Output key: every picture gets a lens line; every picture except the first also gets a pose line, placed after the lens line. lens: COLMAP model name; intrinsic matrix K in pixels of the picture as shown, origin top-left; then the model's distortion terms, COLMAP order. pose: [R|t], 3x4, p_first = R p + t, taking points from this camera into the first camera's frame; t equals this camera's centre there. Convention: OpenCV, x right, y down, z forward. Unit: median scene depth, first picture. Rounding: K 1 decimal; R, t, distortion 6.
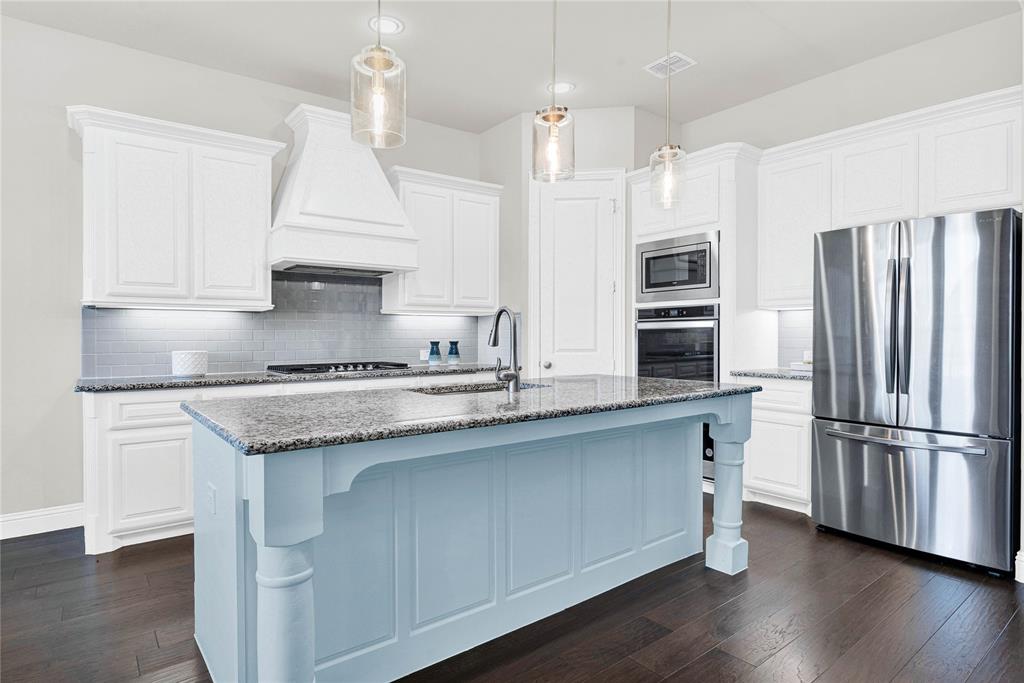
lens RADIAL K [[543.4, 0, 508.0], [0, 543.4, 348.2], [0, 0, 1]] dist [-0.010053, -0.000225]
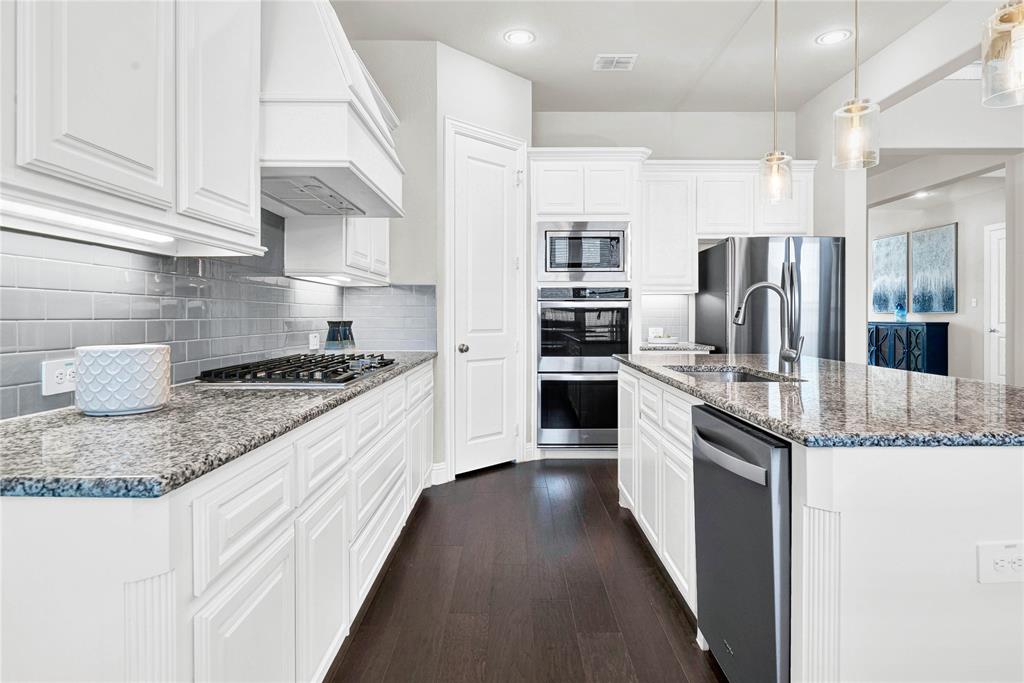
lens RADIAL K [[543.4, 0, 528.7], [0, 543.4, 313.0], [0, 0, 1]] dist [-0.010053, -0.000225]
pose [[0.617967, 0.009437, 0.786147, -0.559851], [0.014306, 0.999627, -0.023245, -0.003302], [-0.786074, 0.025612, 0.617602, 0.415602]]
